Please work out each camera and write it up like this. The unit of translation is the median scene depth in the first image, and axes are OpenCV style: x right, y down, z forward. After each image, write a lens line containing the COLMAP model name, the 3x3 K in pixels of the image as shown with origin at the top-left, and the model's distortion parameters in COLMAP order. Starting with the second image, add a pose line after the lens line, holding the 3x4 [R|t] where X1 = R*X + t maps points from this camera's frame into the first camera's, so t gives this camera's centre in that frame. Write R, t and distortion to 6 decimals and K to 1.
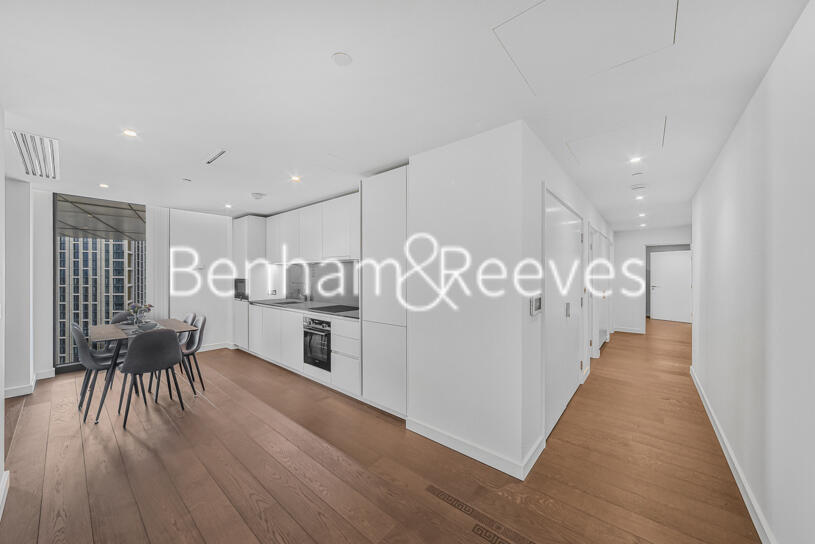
lens RADIAL K [[284.6, 0, 417.0], [0, 284.6, 274.4], [0, 0, 1]] dist [-0.001250, -0.000123]
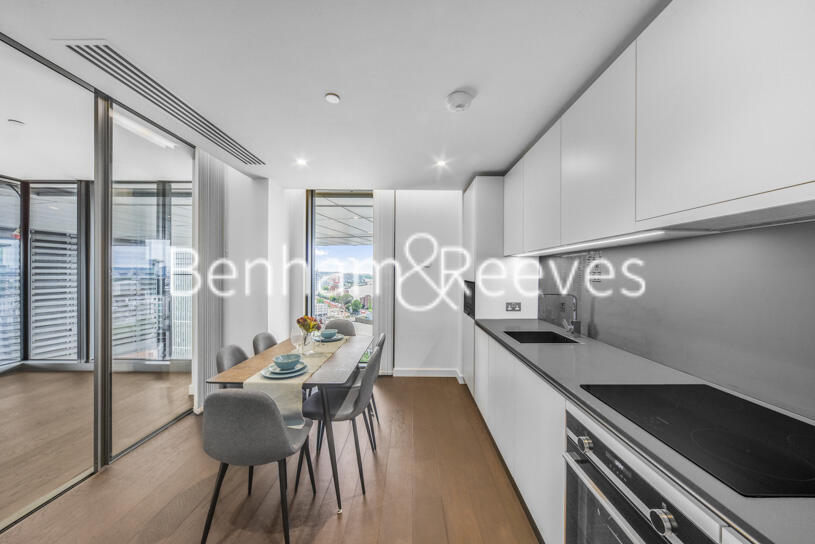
lens RADIAL K [[284.6, 0, 417.0], [0, 284.6, 274.4], [0, 0, 1]] dist [-0.001250, -0.000123]
pose [[0.632186, 0.004957, -0.774801, -0.211448], [-0.007544, 0.999972, 0.000242, -0.000387], [0.774780, 0.005693, 0.632206, 0.540071]]
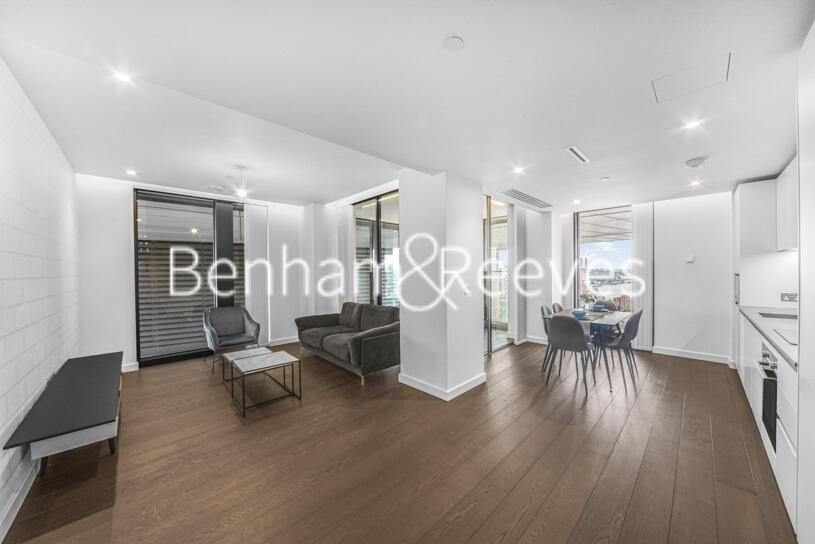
lens RADIAL K [[284.6, 0, 417.0], [0, 284.6, 274.4], [0, 0, 1]] dist [-0.001250, -0.000123]
pose [[-0.115506, 0.008324, -0.993272, 0.202567], [0.006345, 0.999951, 0.007642, 0.003361], [0.993287, -0.005419, -0.115553, 0.297418]]
